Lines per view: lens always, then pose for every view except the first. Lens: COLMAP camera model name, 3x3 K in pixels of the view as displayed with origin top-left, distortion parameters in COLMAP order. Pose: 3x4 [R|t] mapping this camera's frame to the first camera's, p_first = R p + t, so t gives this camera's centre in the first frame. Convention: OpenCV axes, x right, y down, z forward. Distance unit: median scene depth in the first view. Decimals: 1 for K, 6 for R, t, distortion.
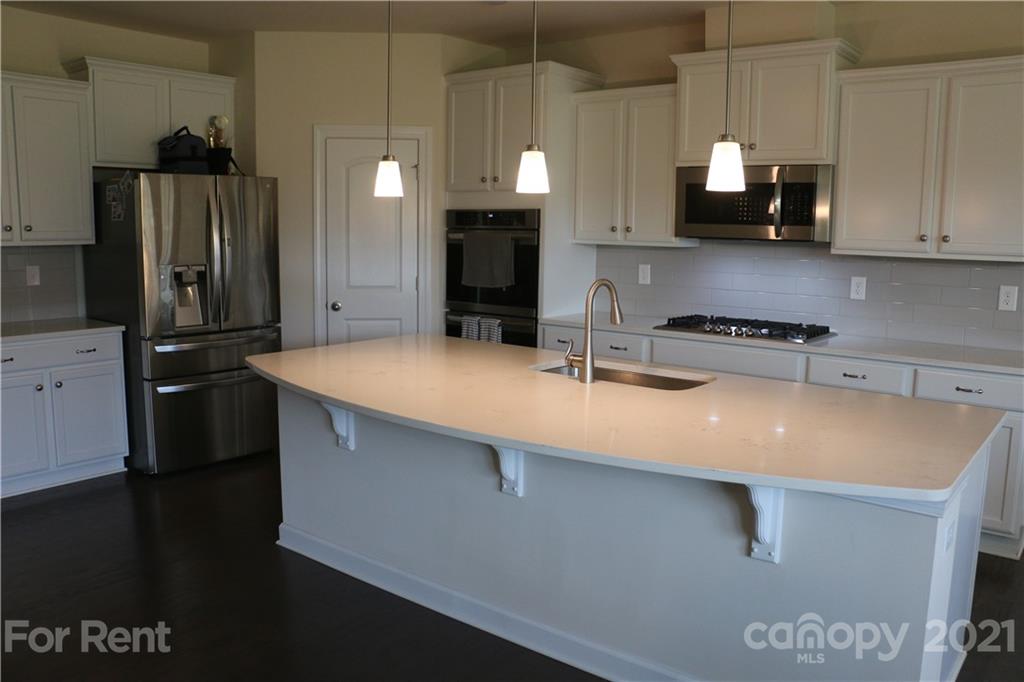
lens RADIAL K [[833.4, 0, 506.9], [0, 833.4, 342.7], [0, 0, 1]] dist [-0.203757, 0.205683]
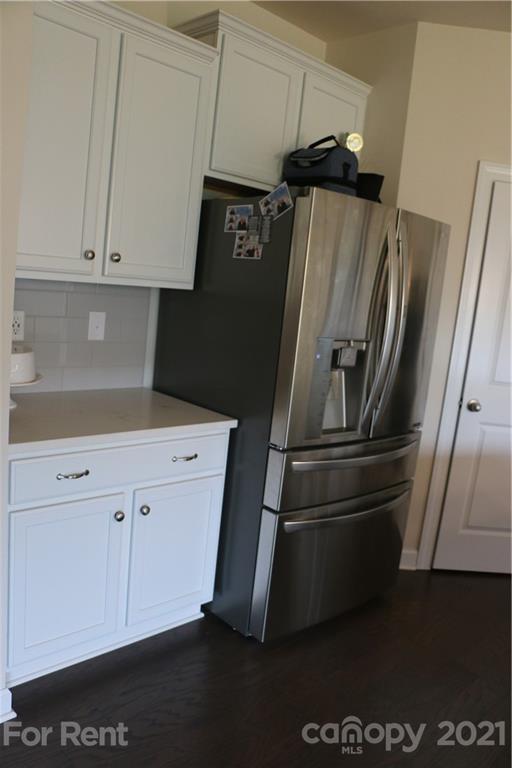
lens RADIAL K [[625.1, 0, 254.6], [0, 625.1, 395.0], [0, 0, 1]] dist [-0.203757, 0.205683]
pose [[0.988253, 0.113871, -0.101927, -0.406586], [-0.110527, 0.993150, 0.037898, -0.061640], [0.105545, -0.026187, 0.994070, 0.488613]]
